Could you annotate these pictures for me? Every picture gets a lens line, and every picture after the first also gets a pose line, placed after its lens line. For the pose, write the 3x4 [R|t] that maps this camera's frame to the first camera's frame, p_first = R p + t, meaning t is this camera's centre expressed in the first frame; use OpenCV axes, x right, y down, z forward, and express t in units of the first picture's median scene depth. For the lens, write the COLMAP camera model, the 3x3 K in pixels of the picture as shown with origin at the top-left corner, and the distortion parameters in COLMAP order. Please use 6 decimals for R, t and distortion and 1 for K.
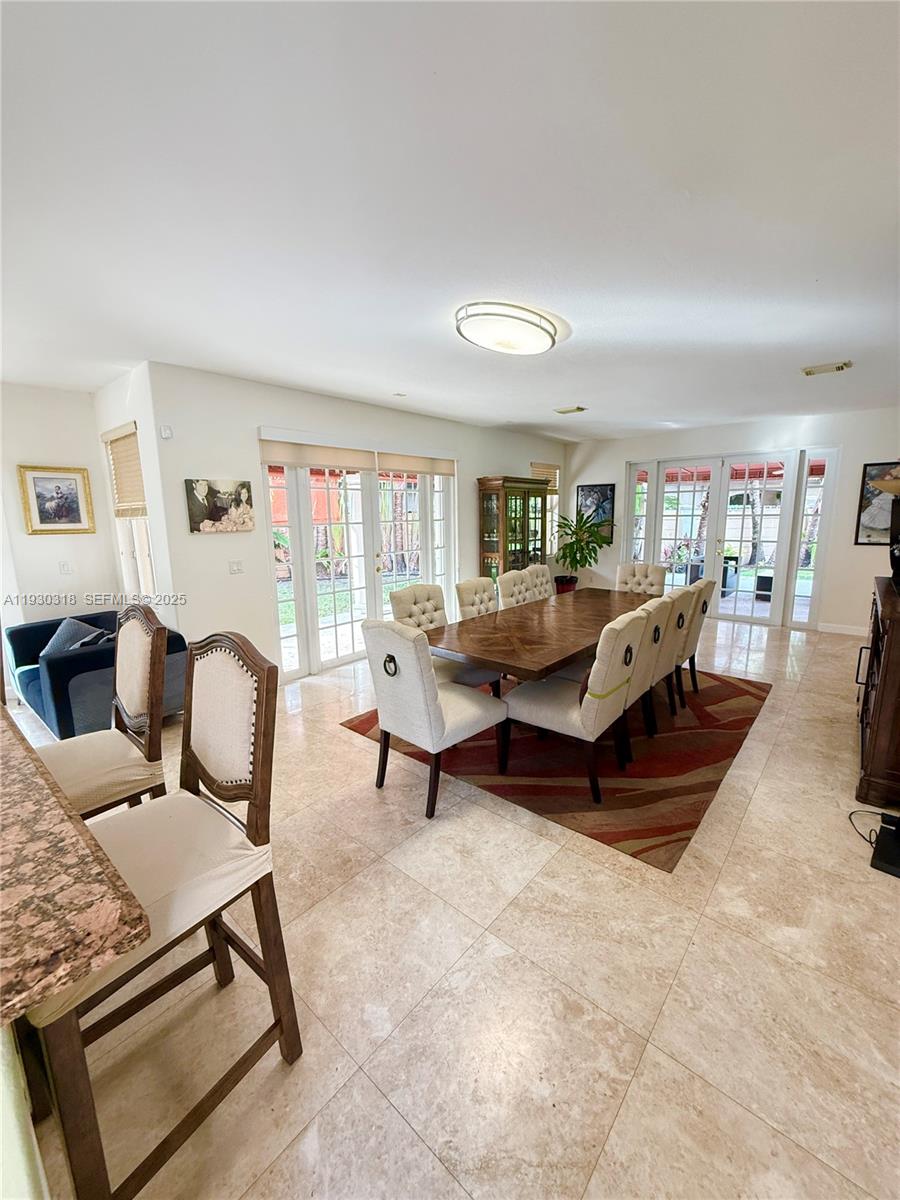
lens RADIAL K [[479.4, 0, 450.4], [0, 479.4, 598.3], [0, 0, 1]] dist [0.004196, -0.000061]
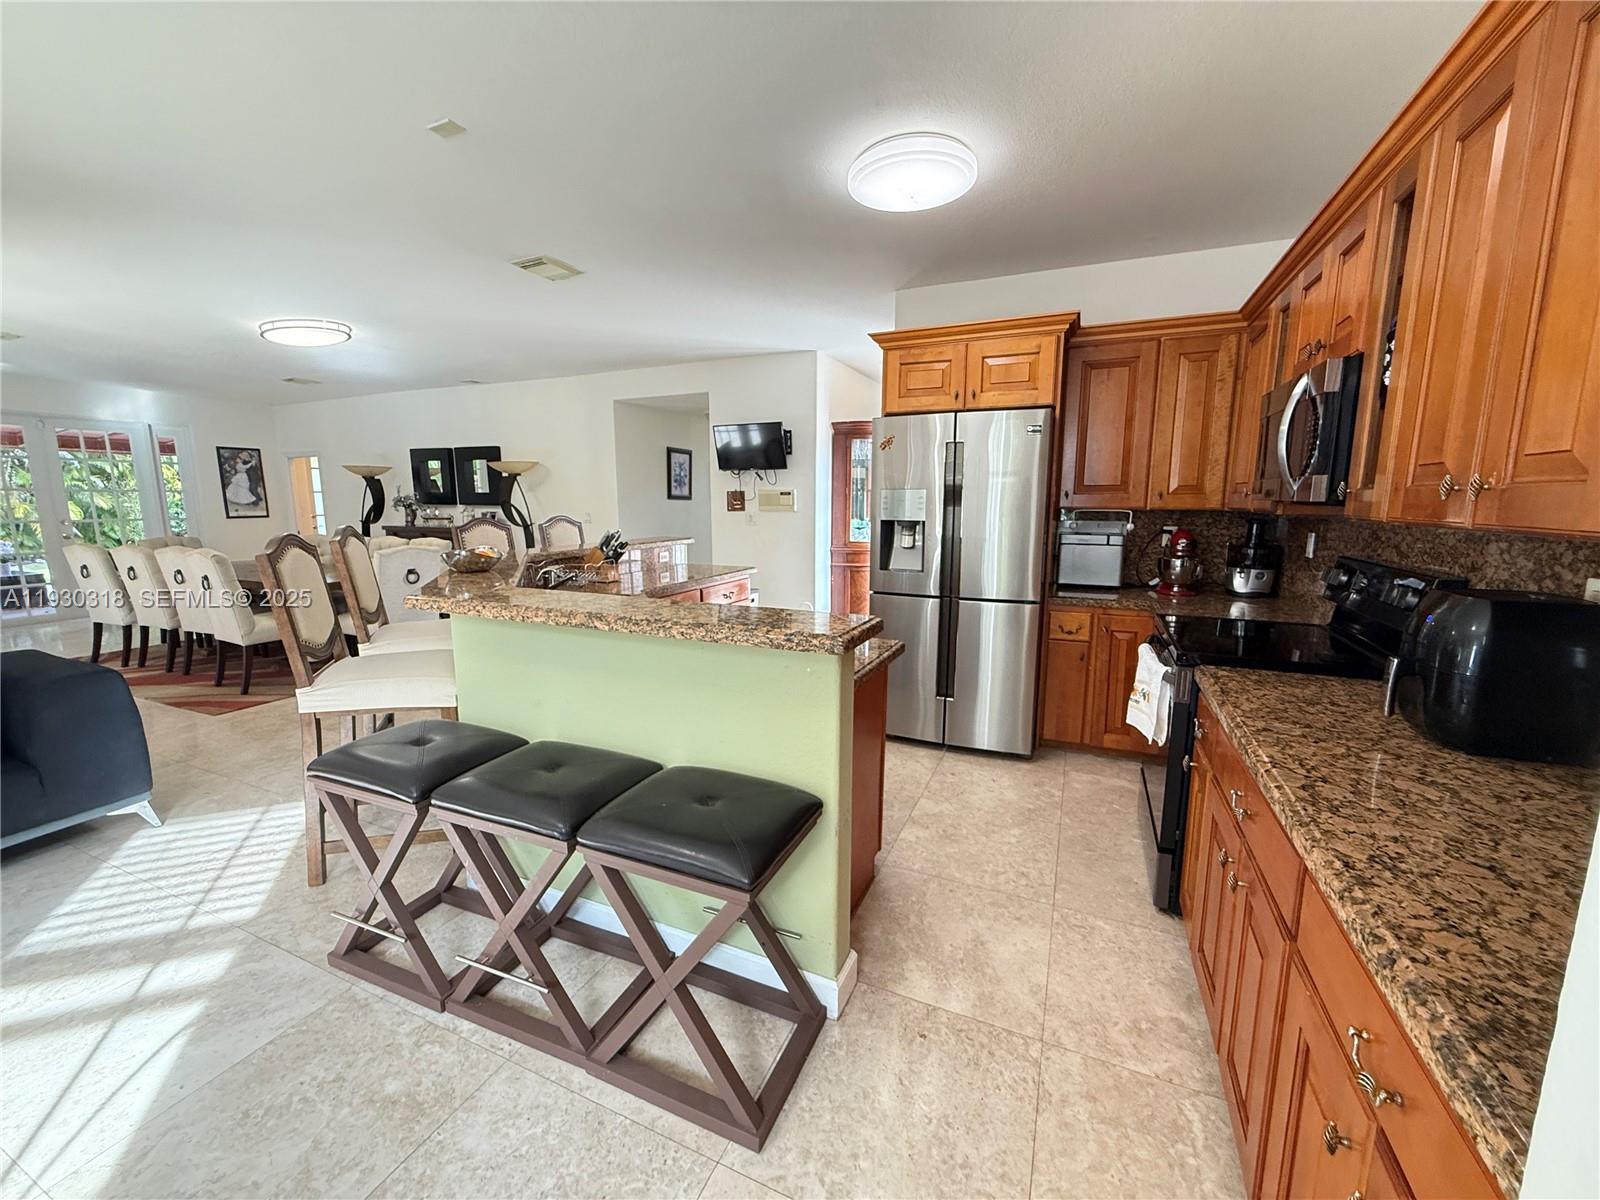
lens RADIAL K [[639.2, 0, 788.1], [0, 639.2, 599.0], [0, 0, 1]] dist [0.004196, -0.000061]
pose [[-0.278884, -0.133825, 0.950955, -1.869527], [0.174801, 0.966626, 0.187294, 0.033947], [-0.944282, 0.218461, -0.246184, 0.347135]]
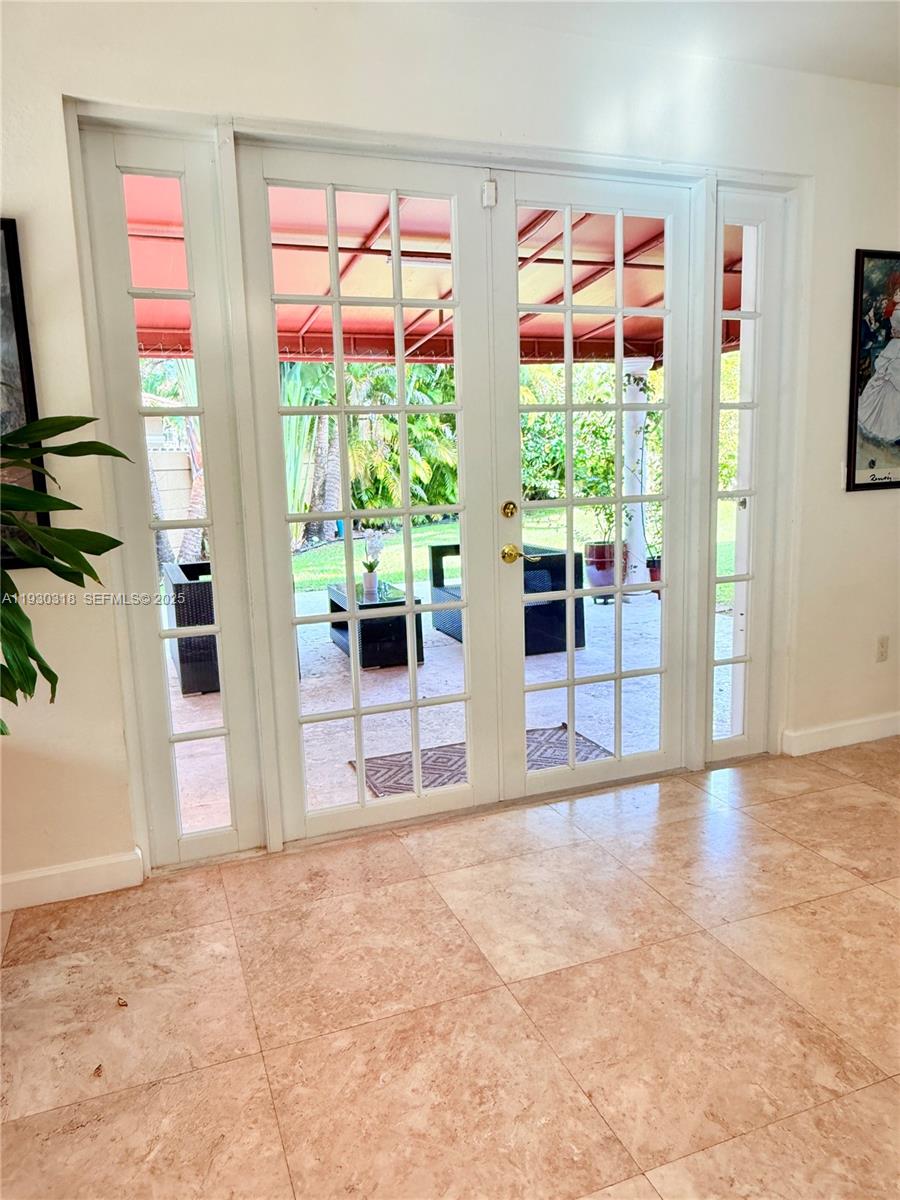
lens RADIAL K [[838.5, 0, 456.0], [0, 838.5, 600.3], [0, 0, 1]] dist [0.001560, 0.007510]
pose [[0.468479, -0.150448, 0.870571, 0.343762], [0.181629, 0.980746, 0.071748, -0.250134], [-0.864603, 0.124509, 0.486785, 1.867453]]
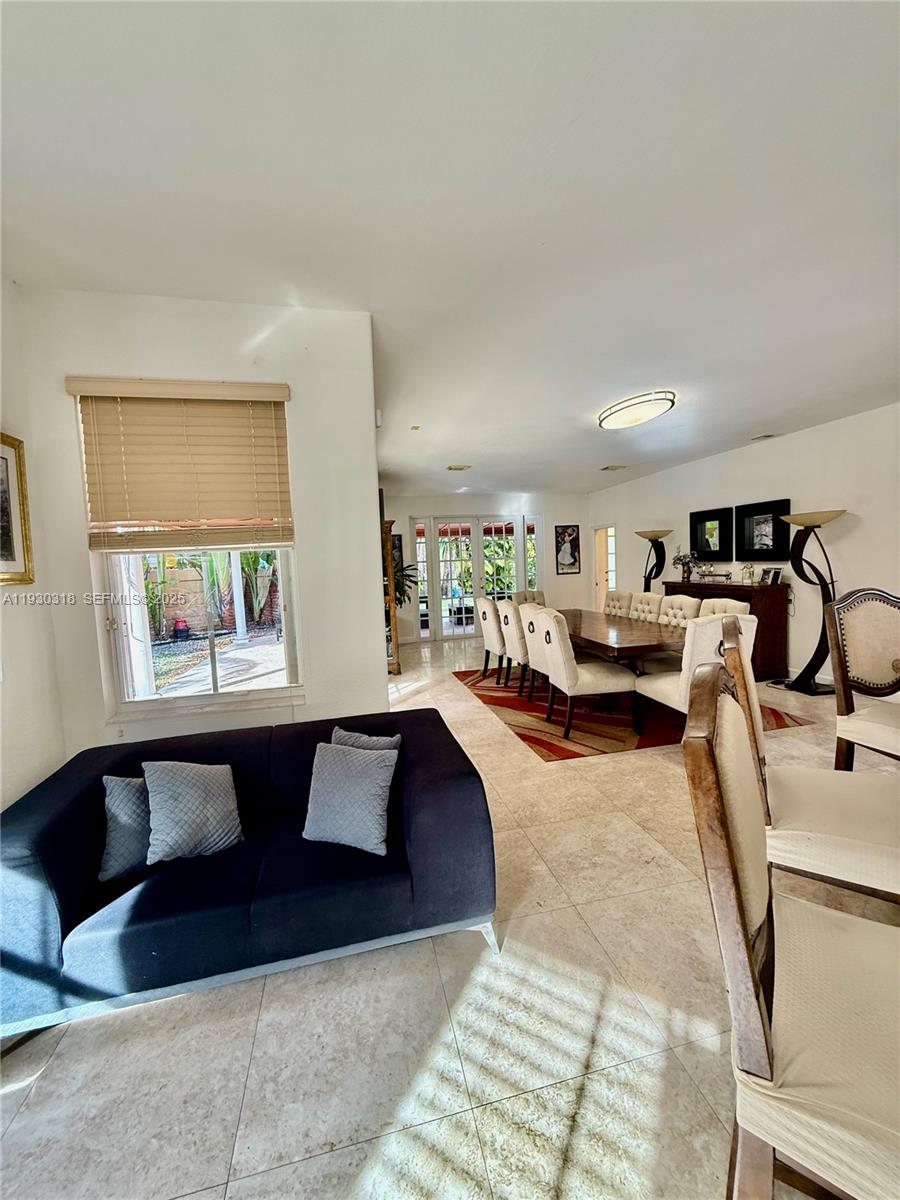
lens RADIAL K [[479.4, 0, 452.5], [0, 479.4, 597.7], [0, 0, 1]] dist [0.004196, -0.000061]
pose [[0.591827, -0.069864, 0.803032, -1.292186], [0.175837, 0.983434, -0.044032, -0.052301], [-0.786653, 0.167262, 0.594307, 0.645975]]
